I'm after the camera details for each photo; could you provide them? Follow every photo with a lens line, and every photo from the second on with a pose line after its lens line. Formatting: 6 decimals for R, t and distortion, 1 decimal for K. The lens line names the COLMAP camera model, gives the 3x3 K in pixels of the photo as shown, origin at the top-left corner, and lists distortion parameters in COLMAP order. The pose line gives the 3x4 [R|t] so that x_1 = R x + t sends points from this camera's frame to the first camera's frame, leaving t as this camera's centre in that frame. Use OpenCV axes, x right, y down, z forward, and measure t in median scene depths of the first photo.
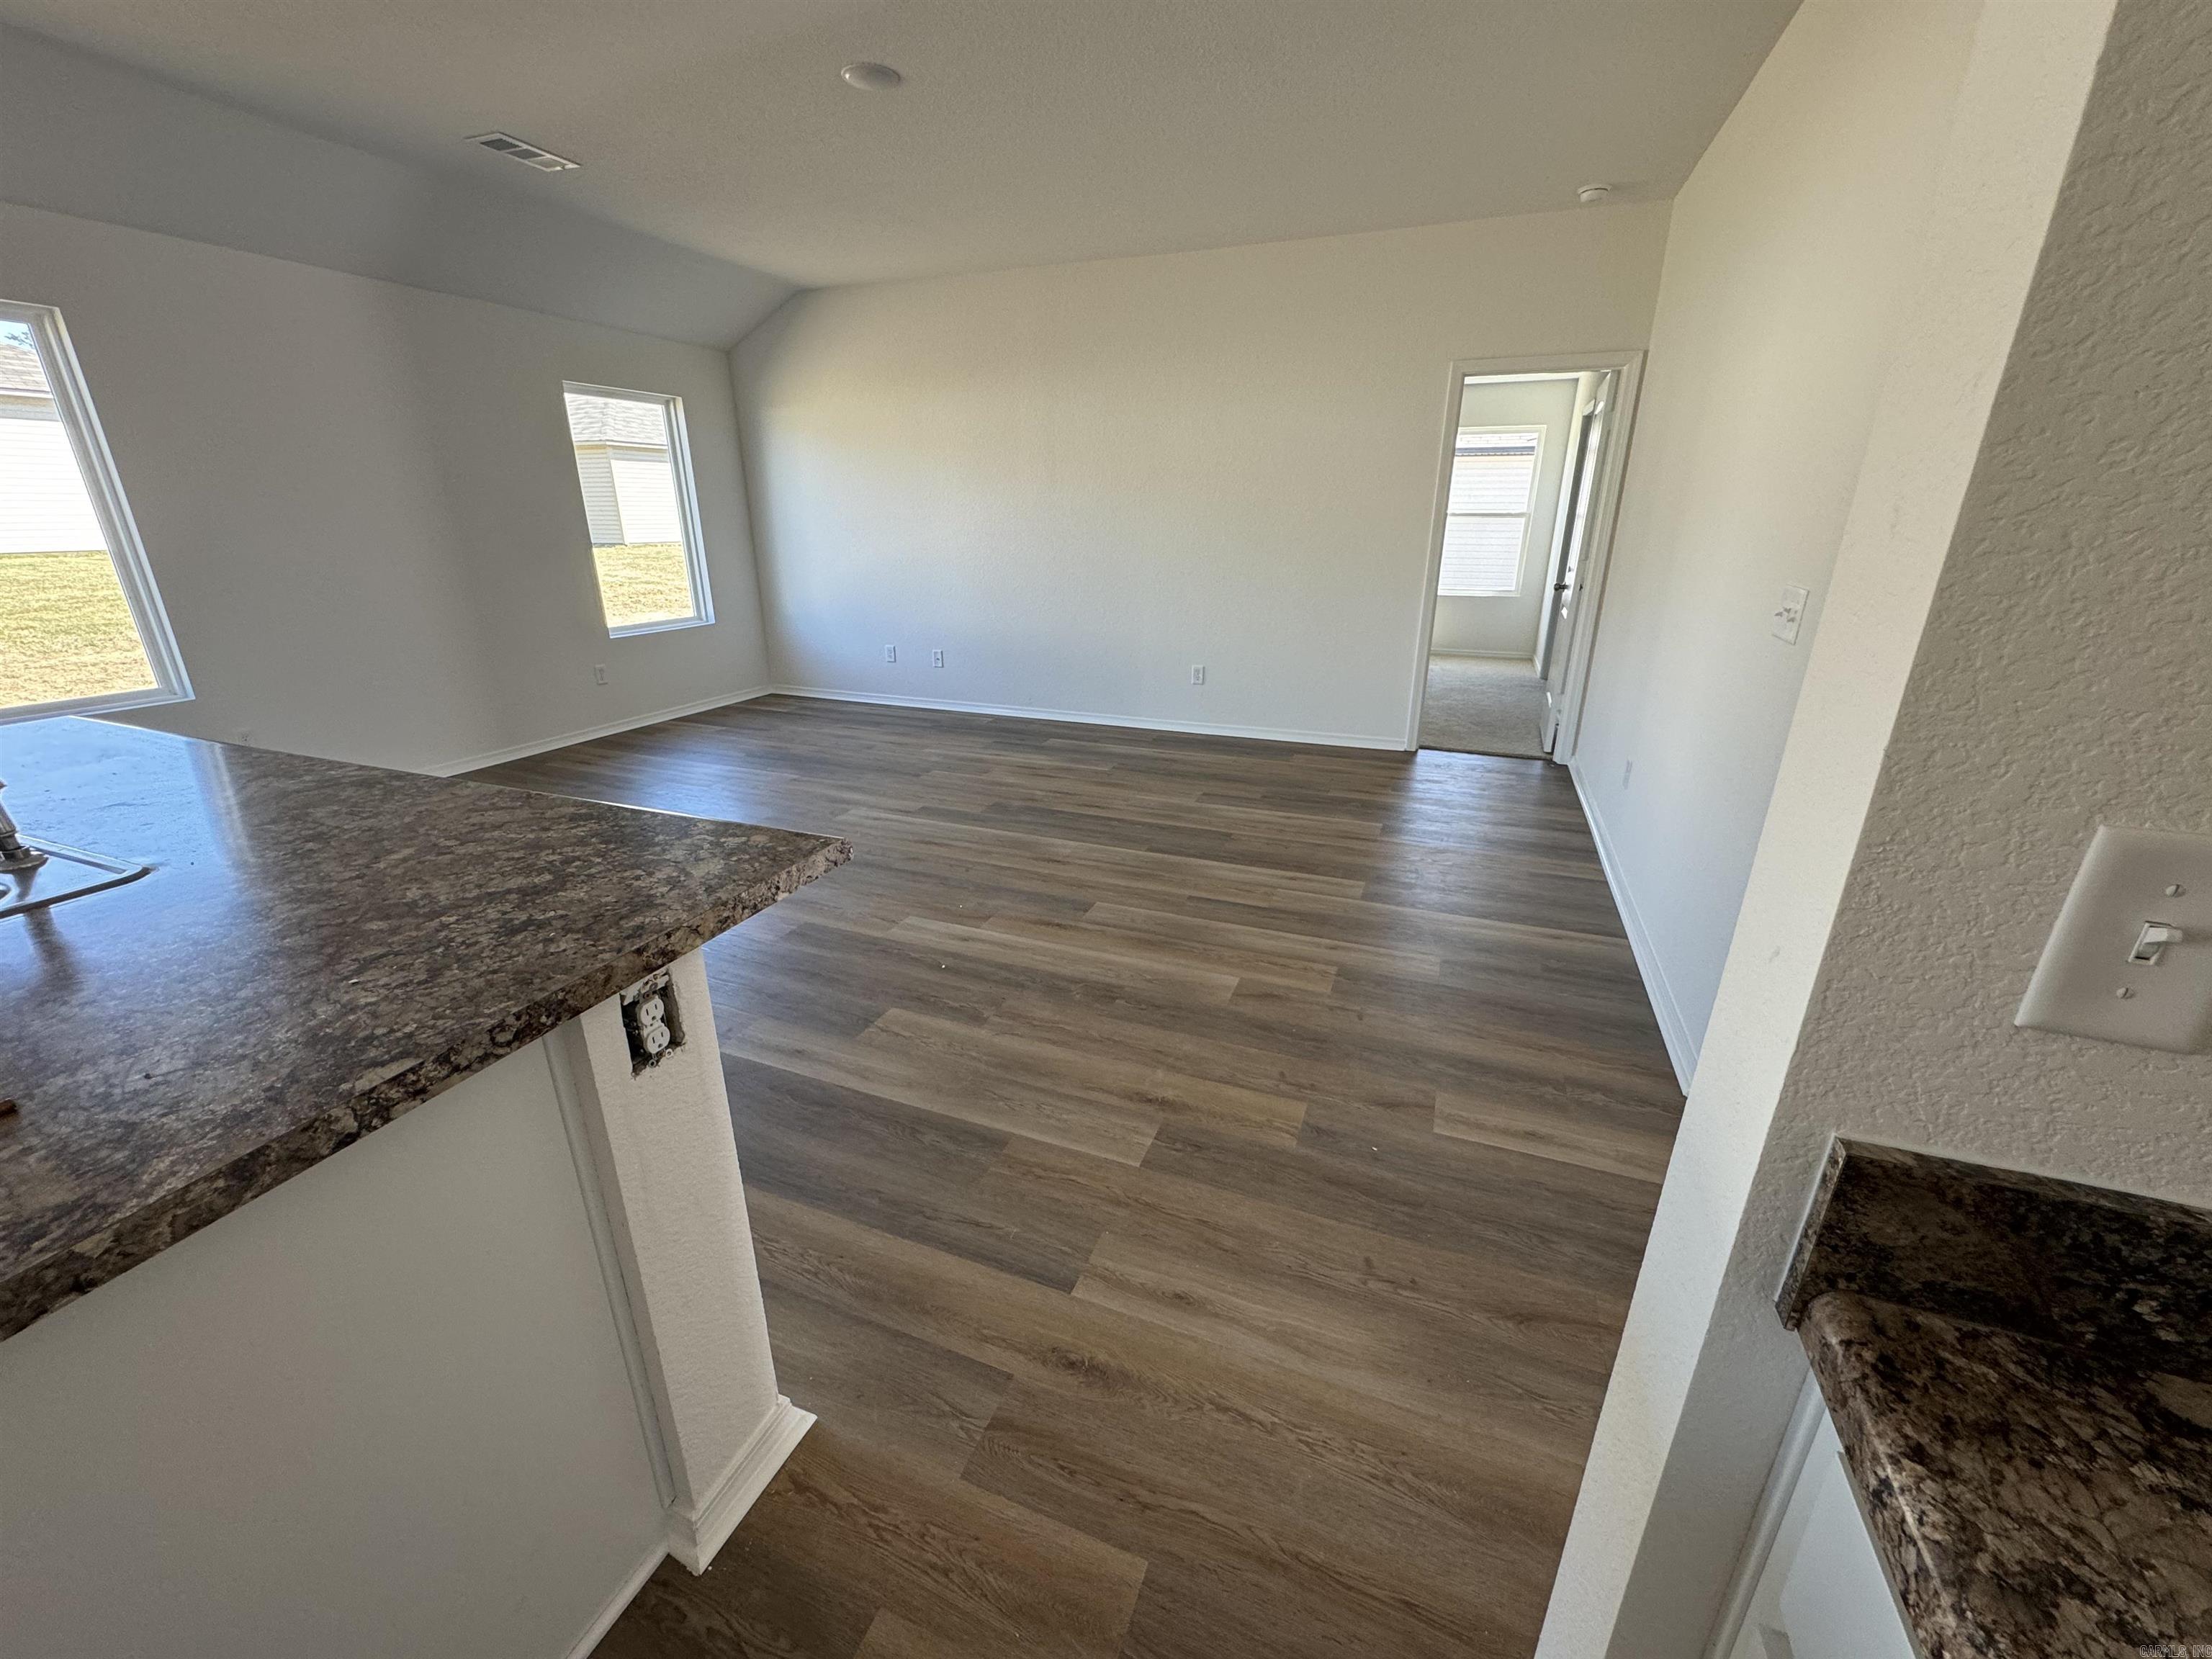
lens RADIAL K [[887.3, 0, 1106.0], [0, 887.3, 829.5], [0, 0, 1]] dist [-0.001783, 0.000476]
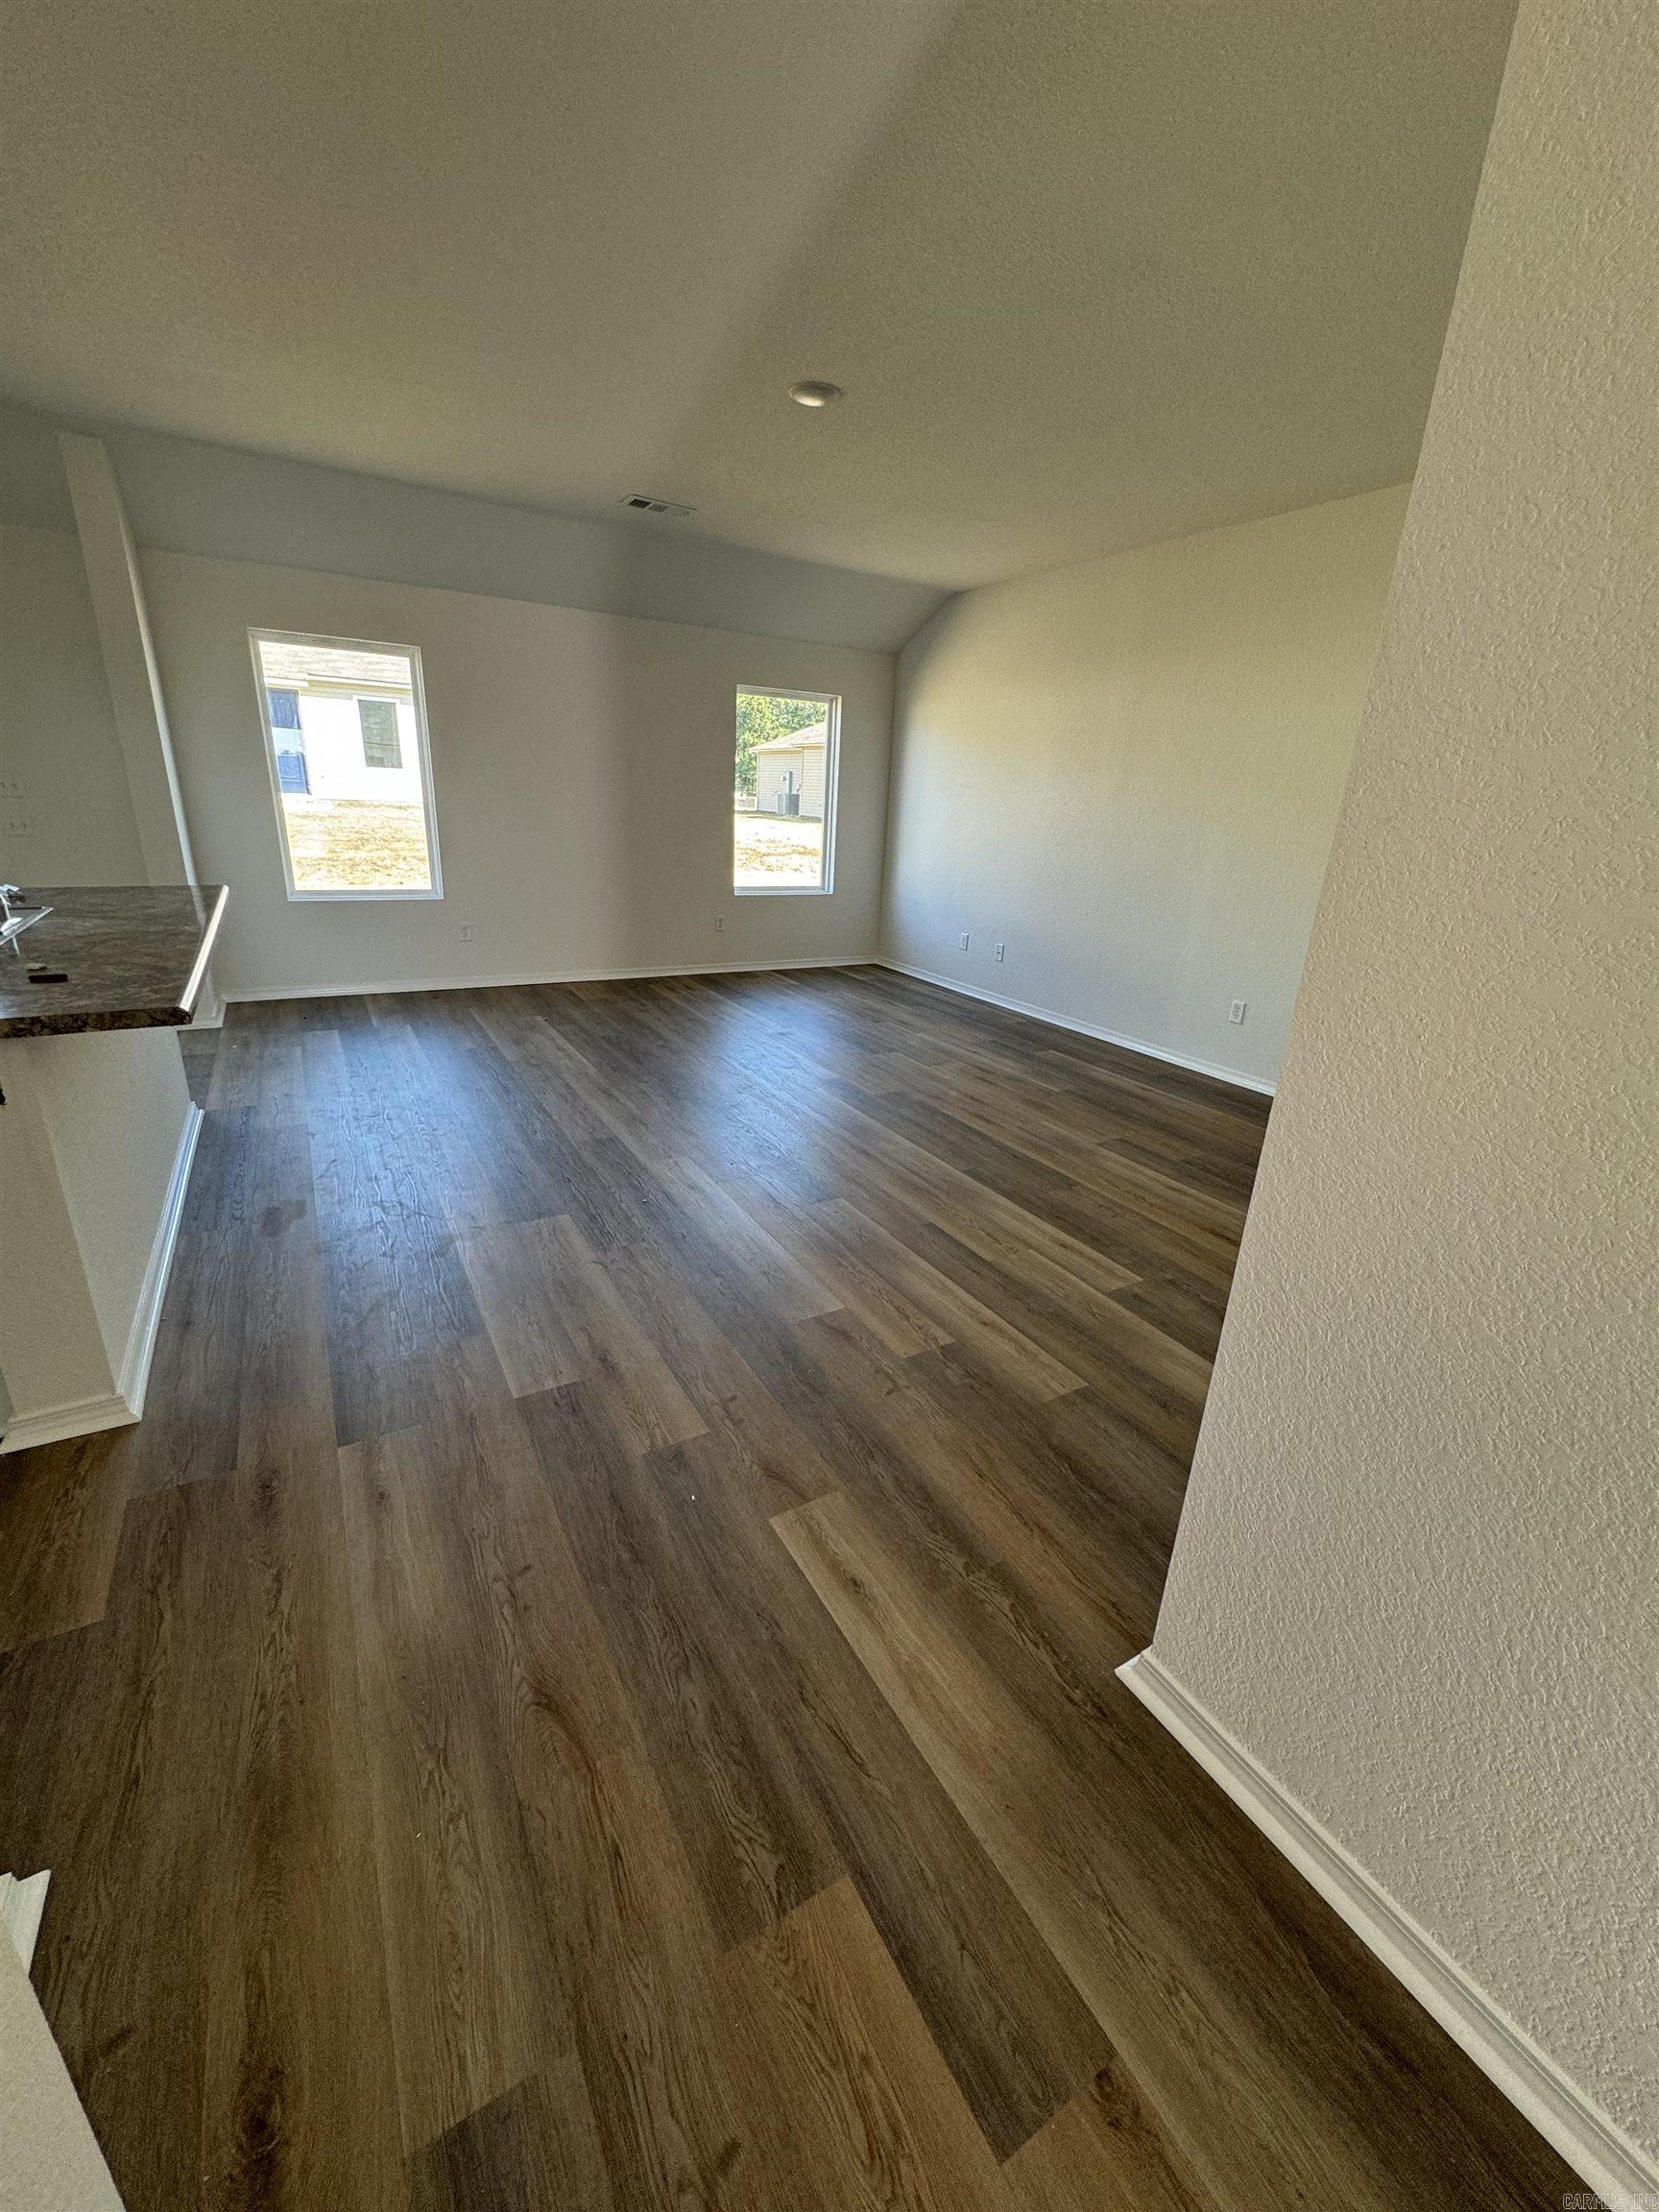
lens RADIAL K [[888.7, 0, 829.5], [0, 888.7, 1106.0], [0, 0, 1]] dist [-0.000141, 0.000035]
pose [[0.786497, 0.239742, -0.569162, 0.395857], [-0.253299, 0.965721, 0.056759, -0.052114], [0.563260, 0.099527, 0.820264, 0.143006]]
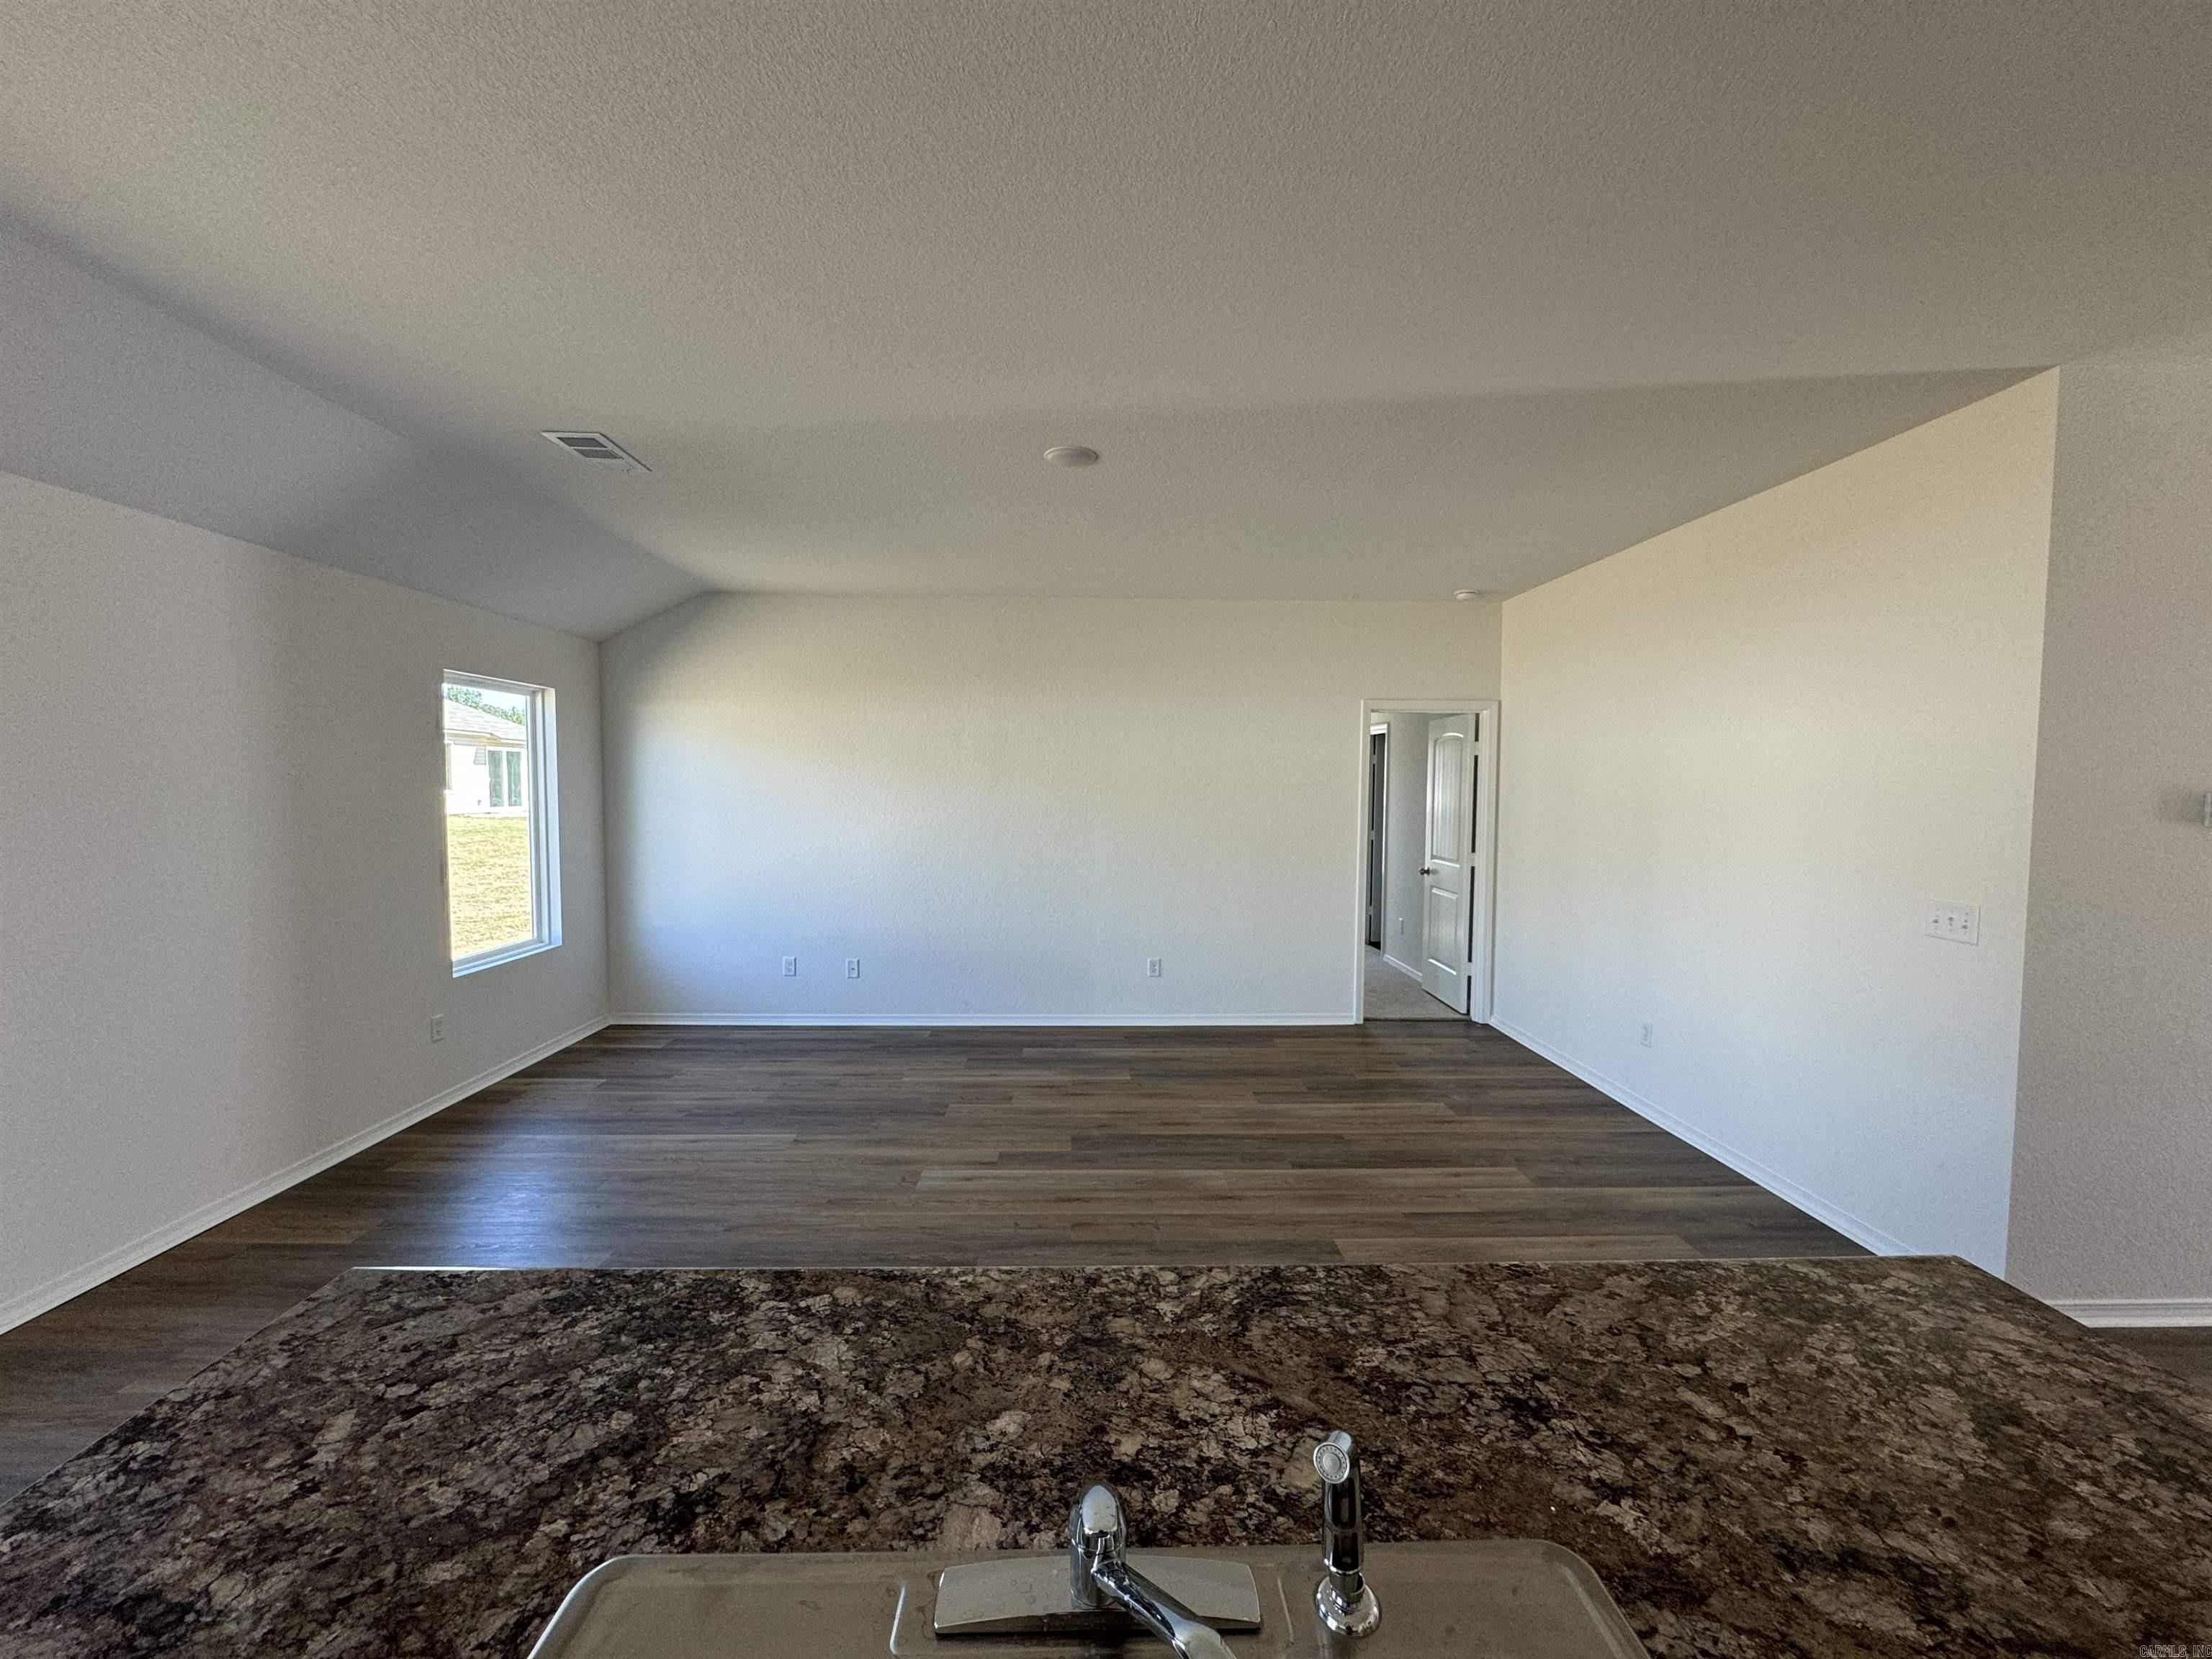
lens RADIAL K [[887.3, 0, 1106.0], [0, 887.3, 829.5], [0, 0, 1]] dist [-0.001783, 0.000476]
pose [[0.917053, -0.013714, 0.398531, -0.458476], [0.127760, 0.956831, -0.261060, -0.090117], [-0.377746, 0.290322, 0.879216, 0.117879]]
